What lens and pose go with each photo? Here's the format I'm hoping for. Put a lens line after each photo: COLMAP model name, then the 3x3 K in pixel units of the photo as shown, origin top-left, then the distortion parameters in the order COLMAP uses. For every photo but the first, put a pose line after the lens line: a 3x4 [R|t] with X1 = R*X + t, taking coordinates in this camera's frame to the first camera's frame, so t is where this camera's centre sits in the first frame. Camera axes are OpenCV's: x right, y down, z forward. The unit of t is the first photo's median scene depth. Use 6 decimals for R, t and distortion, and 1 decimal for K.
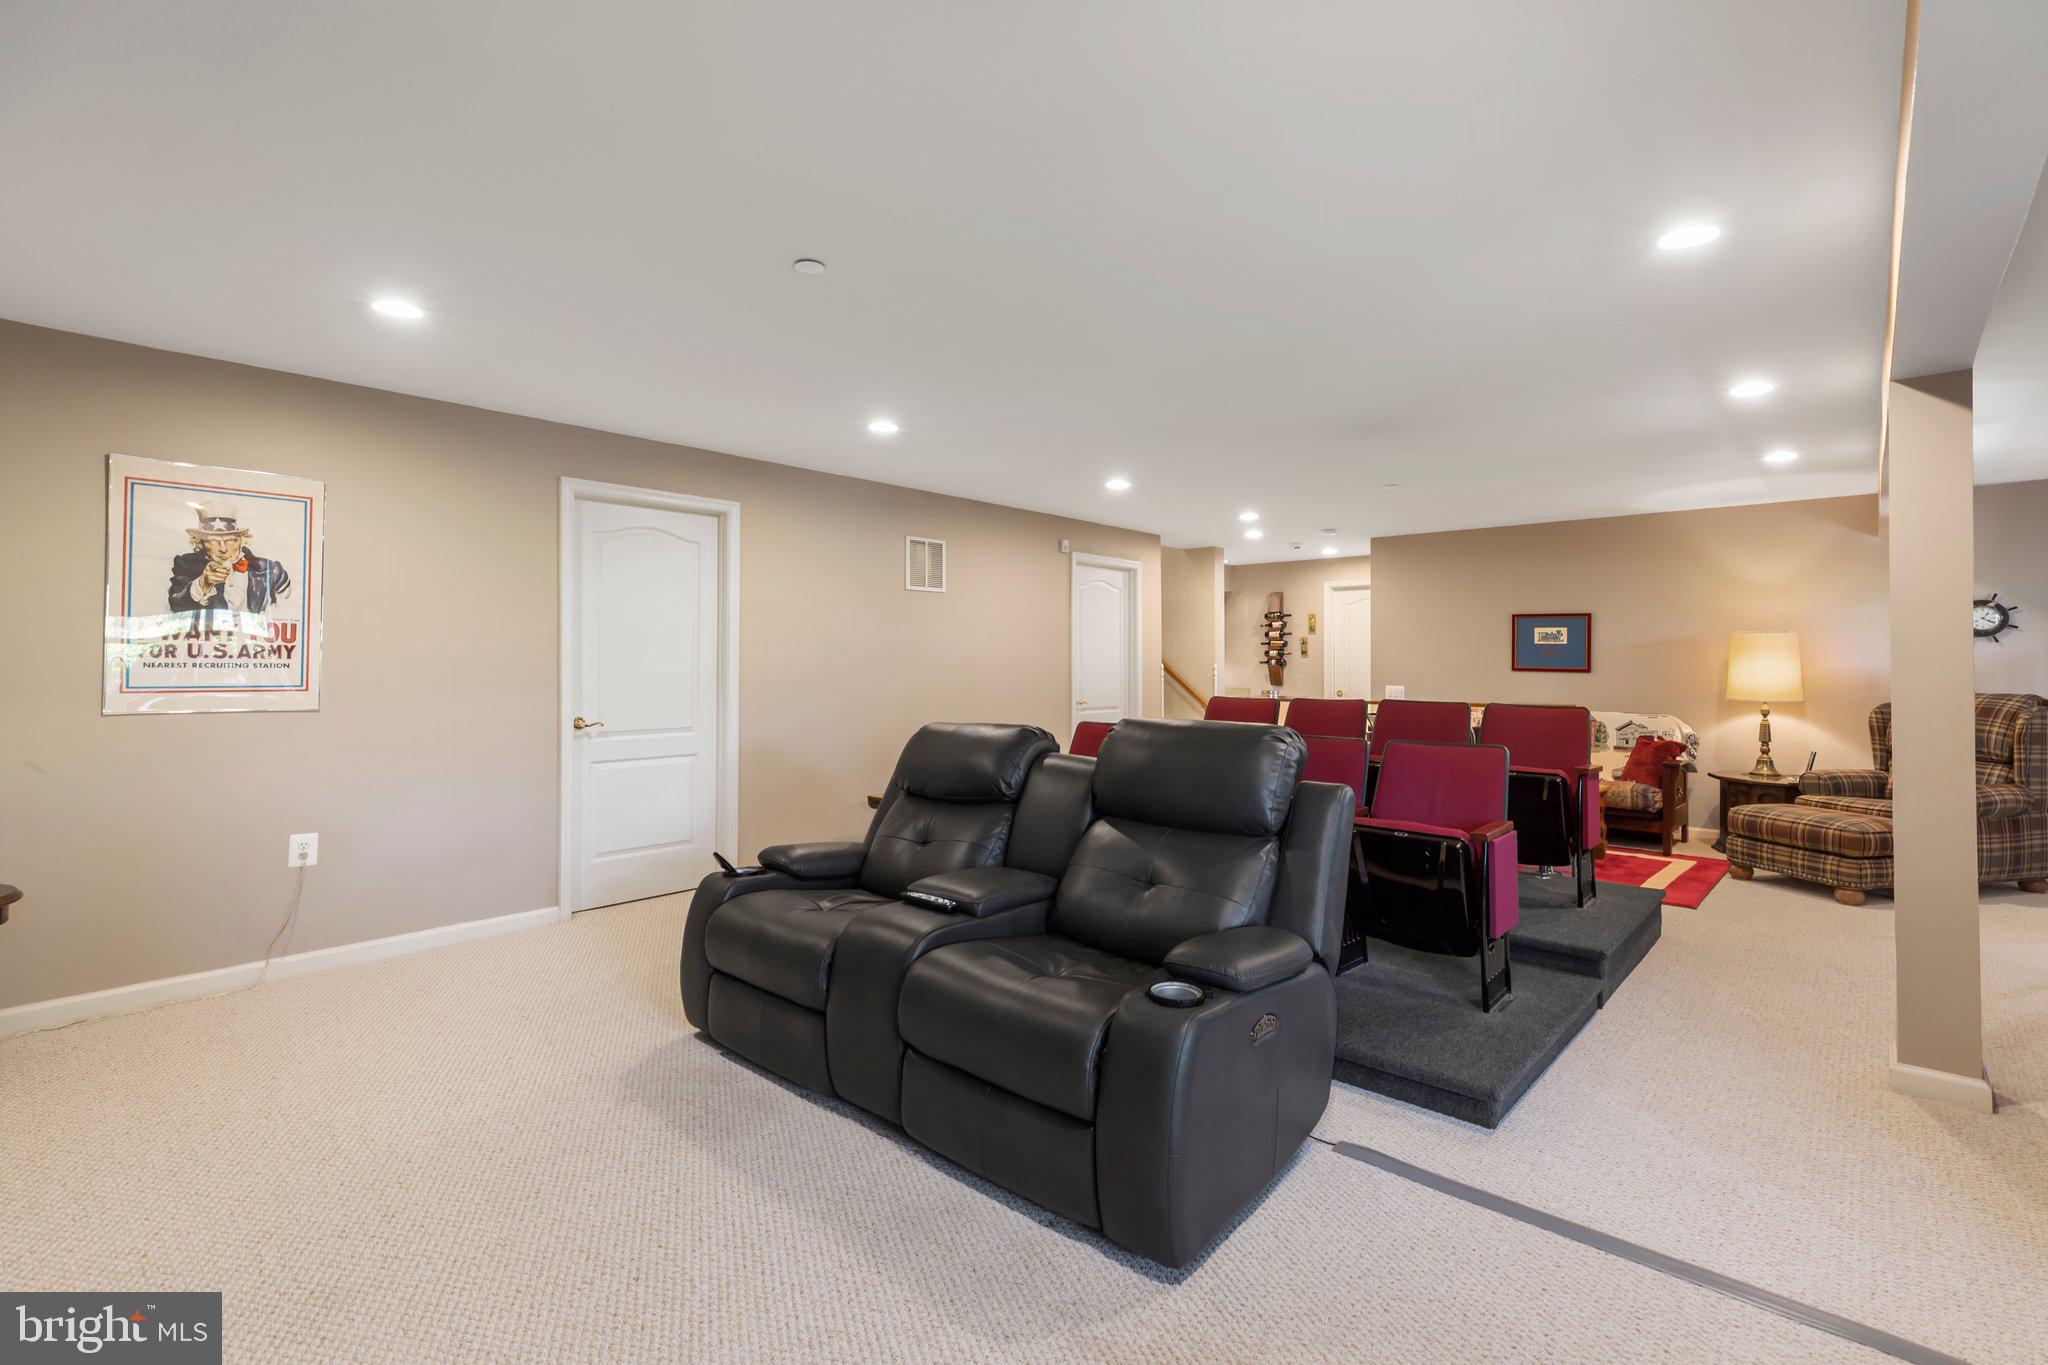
lens RADIAL K [[926.0, 0, 1028.7], [0, 926.0, 666.4], [0, 0, 1]] dist [-0.003662, 0.002594]
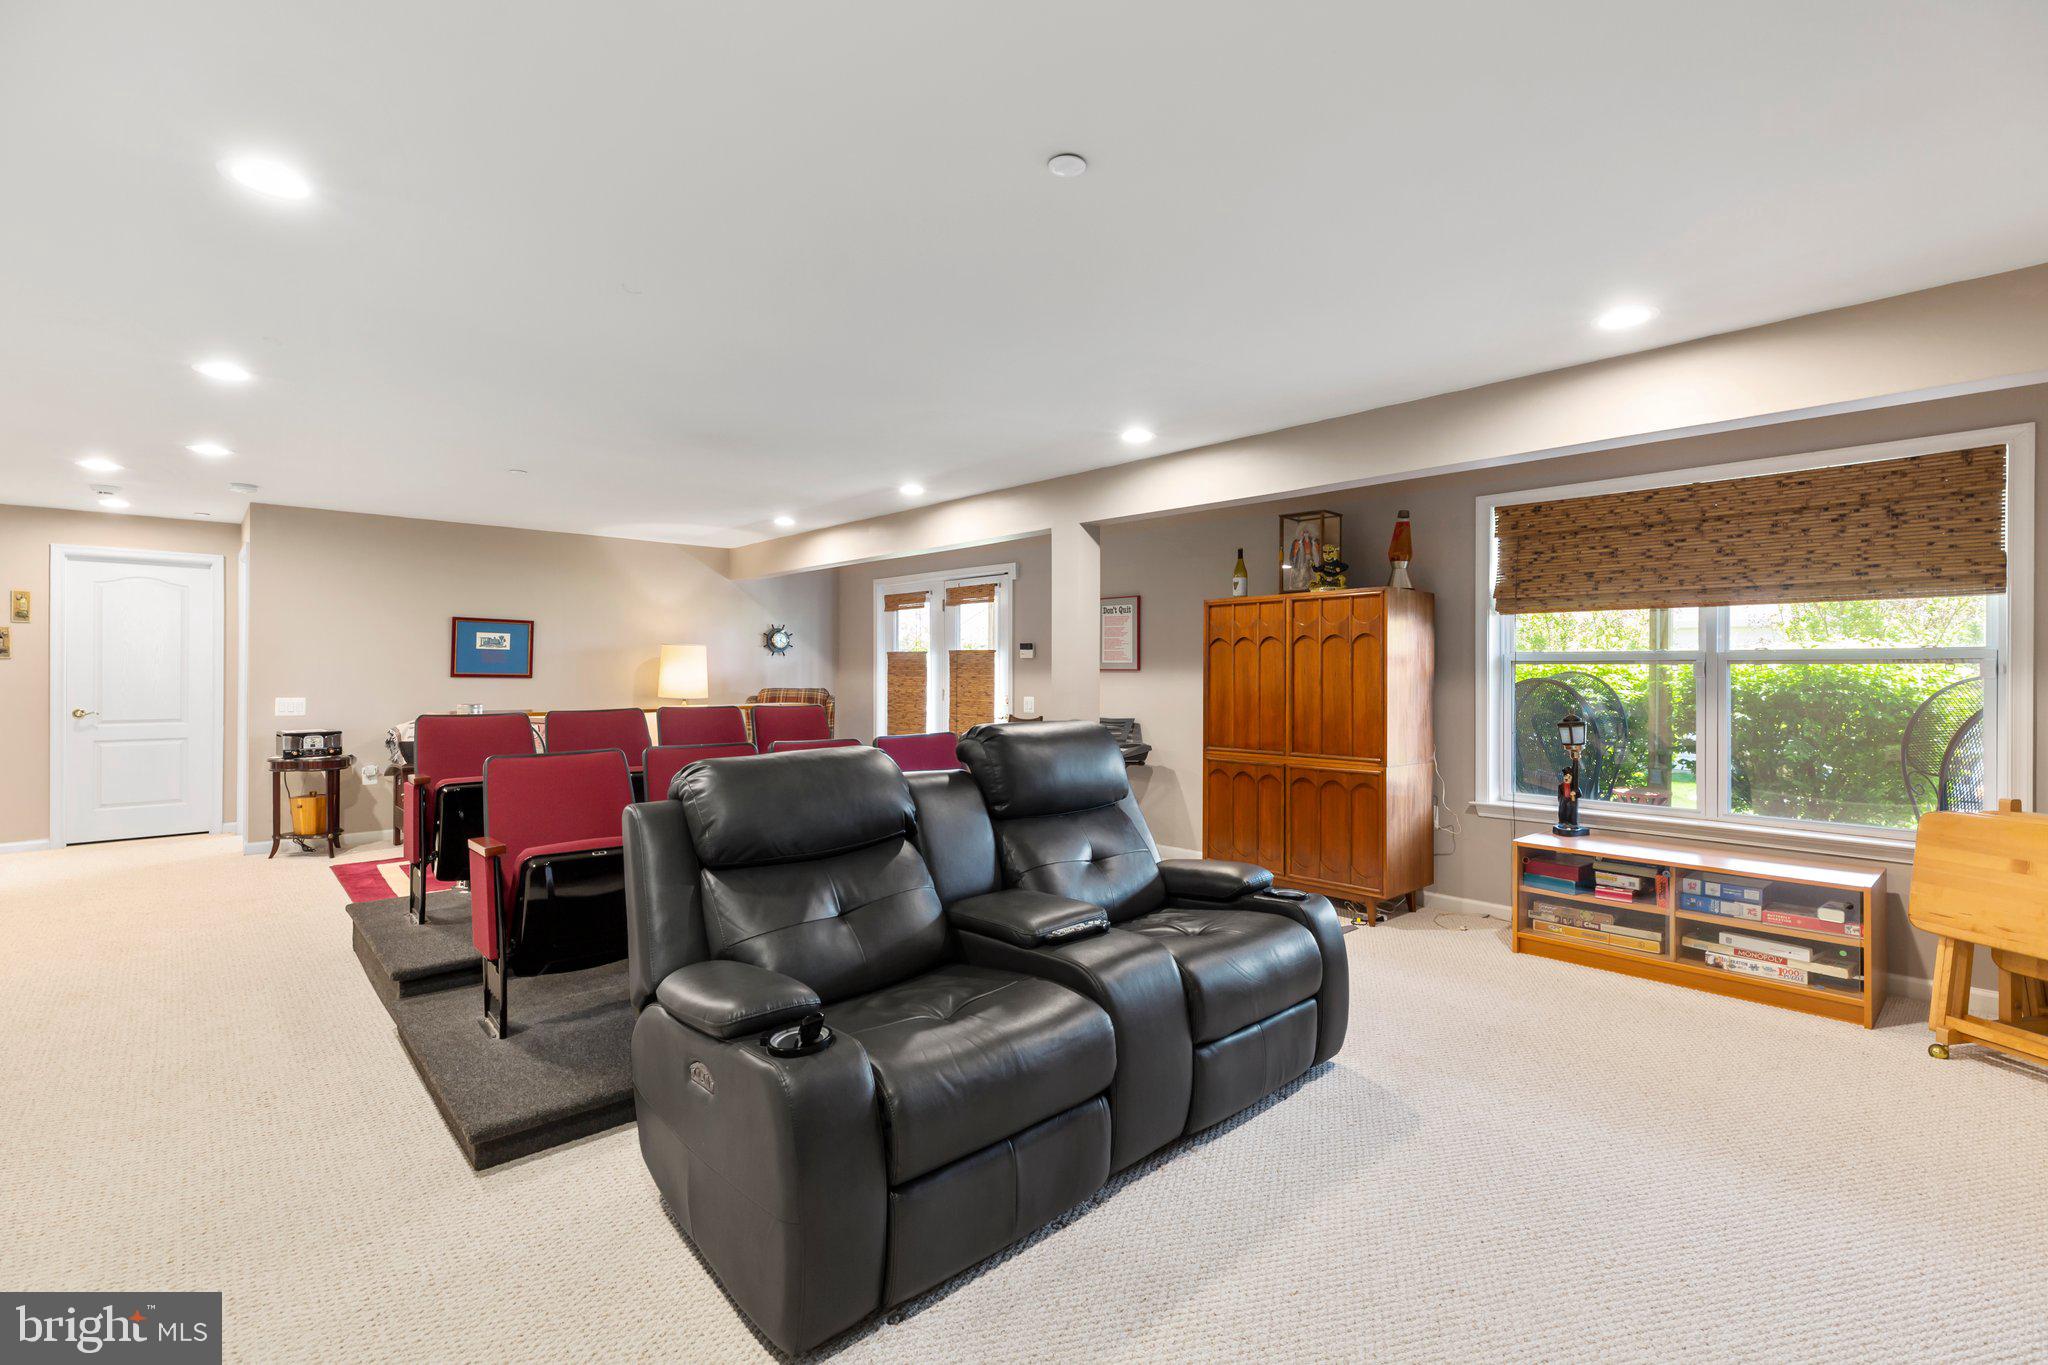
lens RADIAL K [[926.0, 0, 1028.4], [0, 926.0, 677.2], [0, 0, 1]] dist [-0.003662, 0.002594]
pose [[0.096813, -0.008550, 0.995266, -0.364634], [0.001674, 0.999963, 0.008427, -0.001977], [-0.995301, 0.000851, 0.096824, 0.340549]]
